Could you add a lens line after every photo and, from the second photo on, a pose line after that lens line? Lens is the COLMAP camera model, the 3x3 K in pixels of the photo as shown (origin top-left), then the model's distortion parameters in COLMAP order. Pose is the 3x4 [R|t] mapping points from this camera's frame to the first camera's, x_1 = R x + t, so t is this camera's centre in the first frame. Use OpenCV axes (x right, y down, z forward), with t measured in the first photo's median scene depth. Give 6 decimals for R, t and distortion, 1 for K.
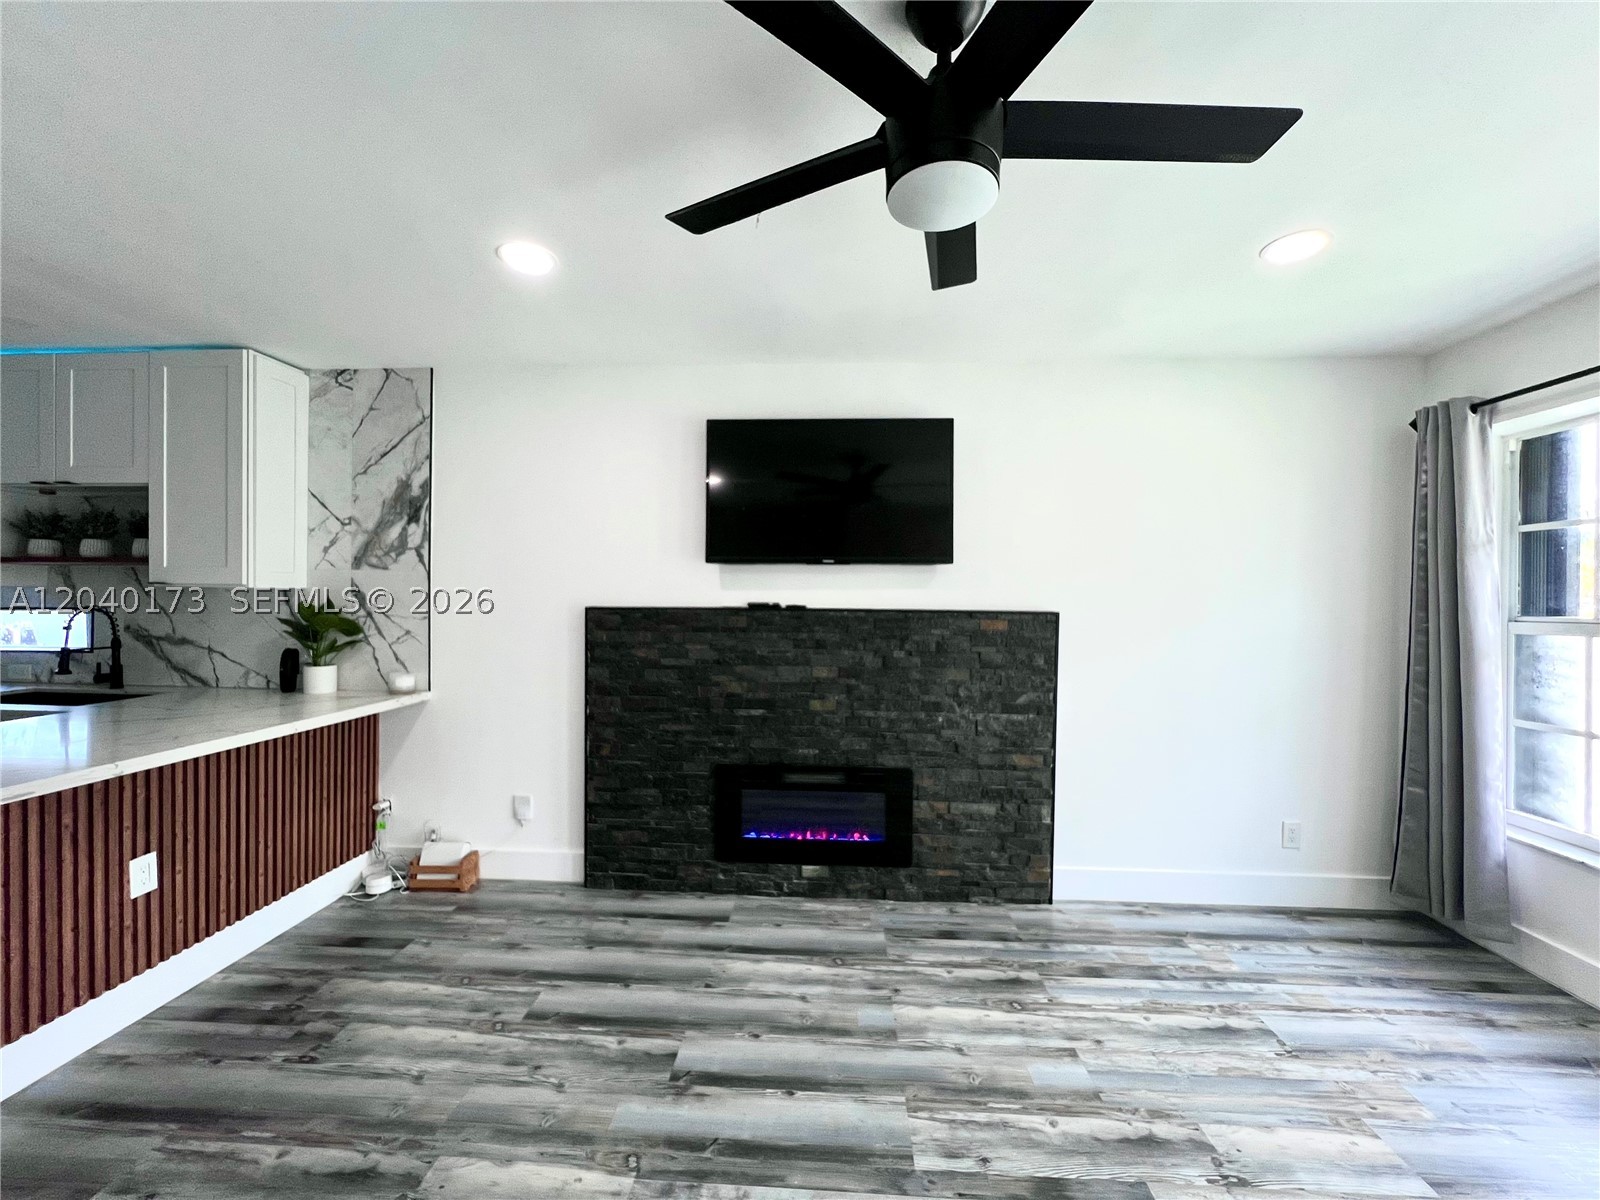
lens RADIAL K [[646.8, 0, 799.3], [0, 646.8, 602.6], [0, 0, 1]] dist [-0.007477, 0.001645]
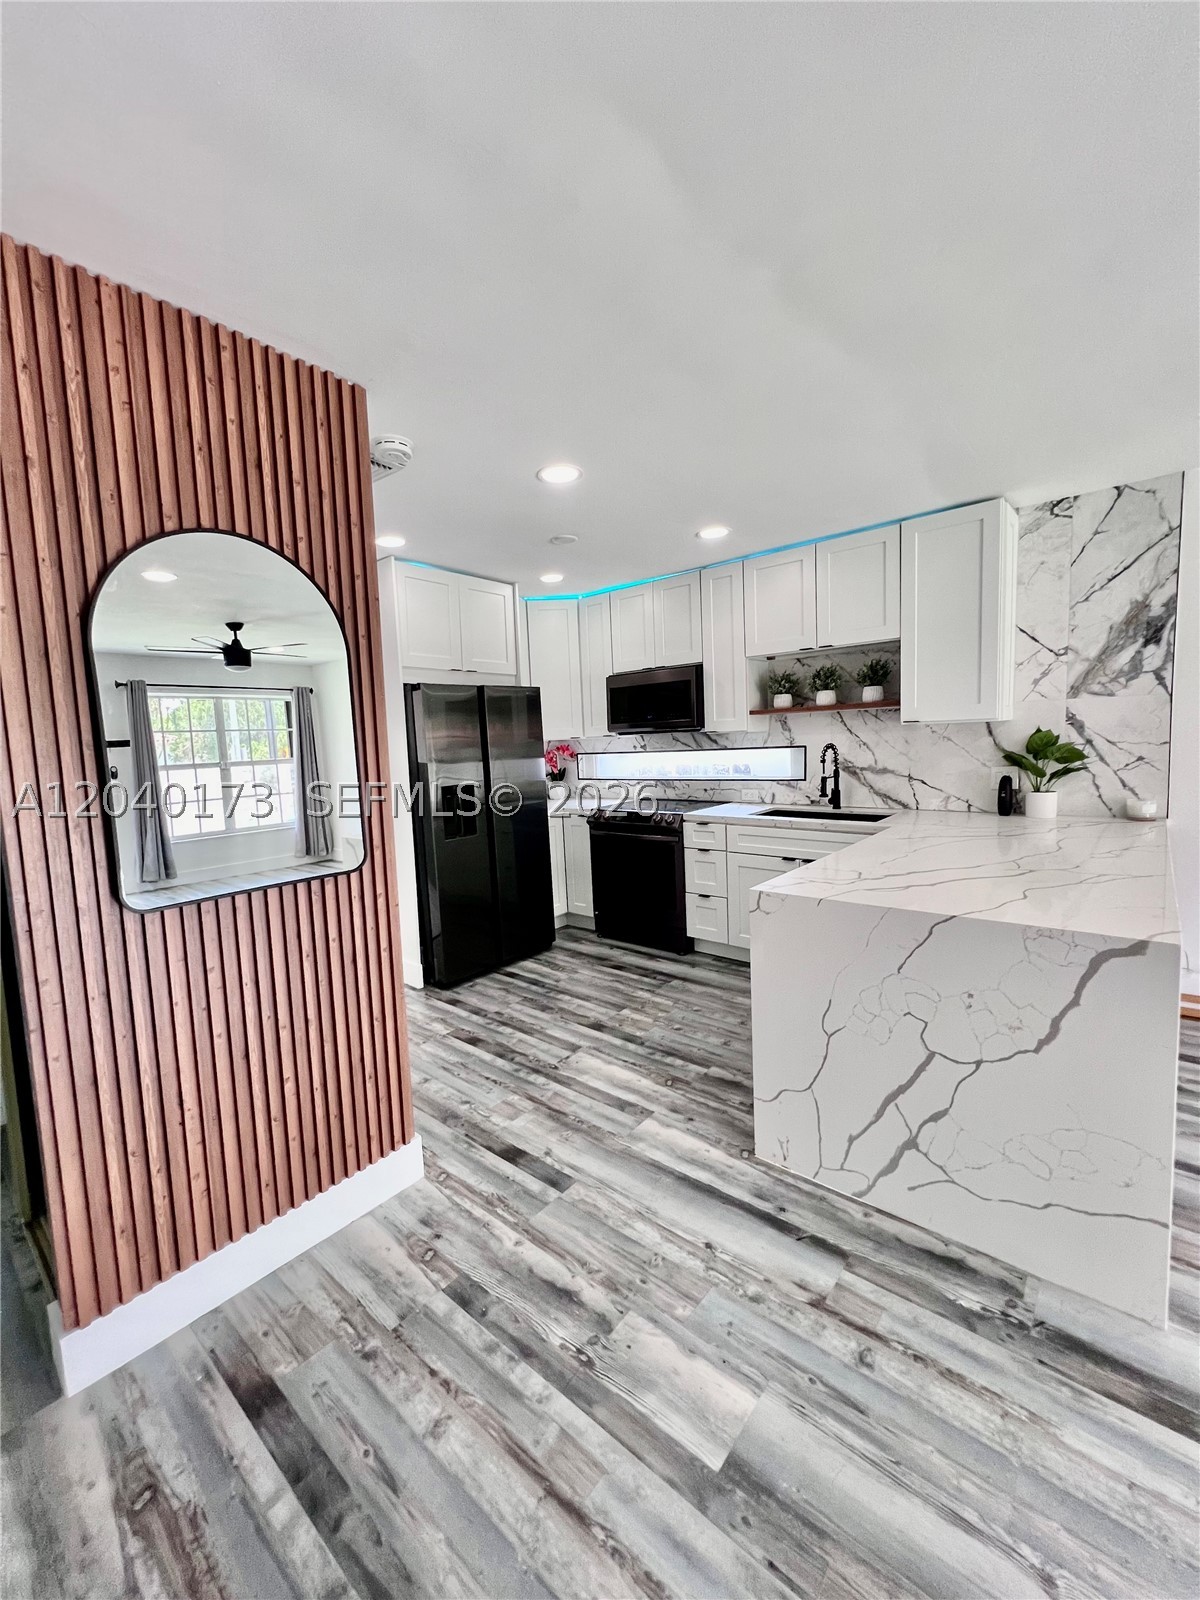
lens RADIAL K [[640.2, 0, 598.7], [0, 640.2, 799.8], [0, 0, 1]] dist [-0.003276, 0.001492]
pose [[0.796771, 0.013671, -0.604126, -0.718452], [0.048665, 0.995045, 0.086702, -0.016984], [0.602318, -0.098481, 0.792158, -0.292969]]
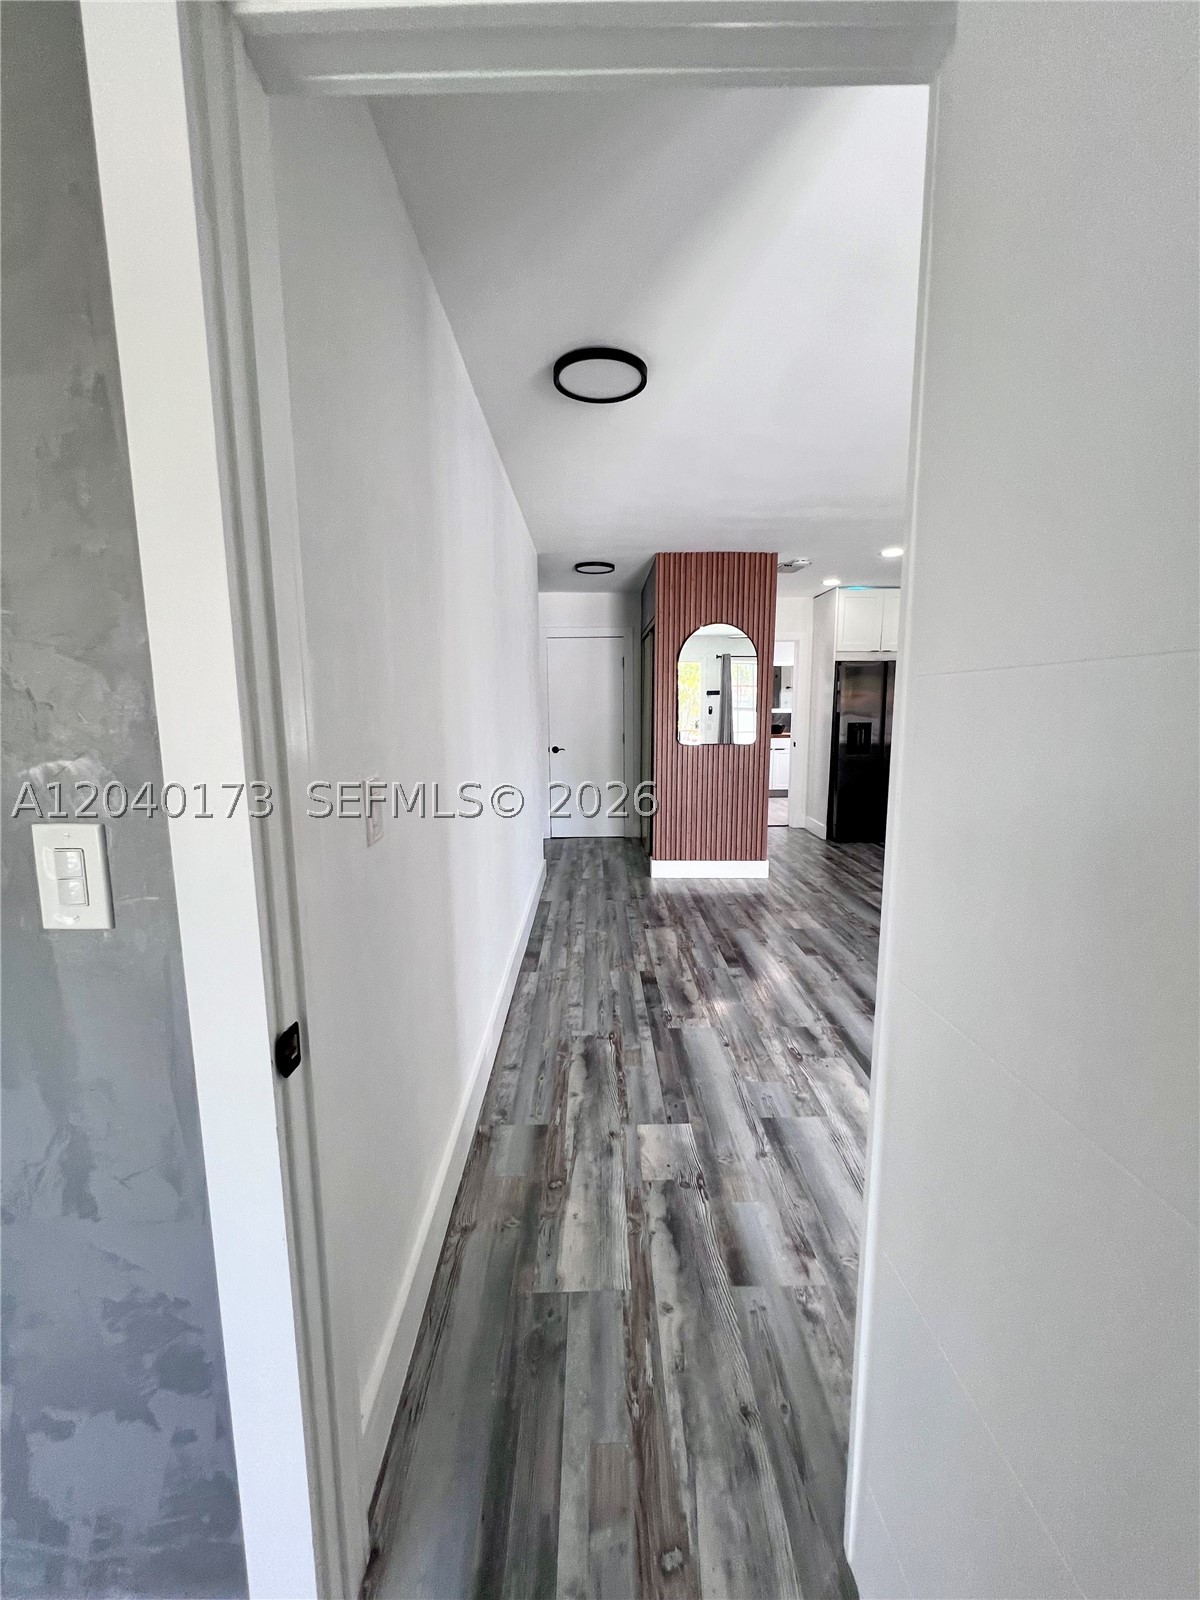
lens RADIAL K [[640.2, 0, 597.5], [0, 640.2, 798.1], [0, 0, 1]] dist [-0.003276, 0.001492]
pose [[0.063575, 0.130505, -0.989407, 0.343250], [0.007020, 0.991330, 0.131209, 0.013794], [0.997952, -0.015287, 0.062107, -0.445171]]
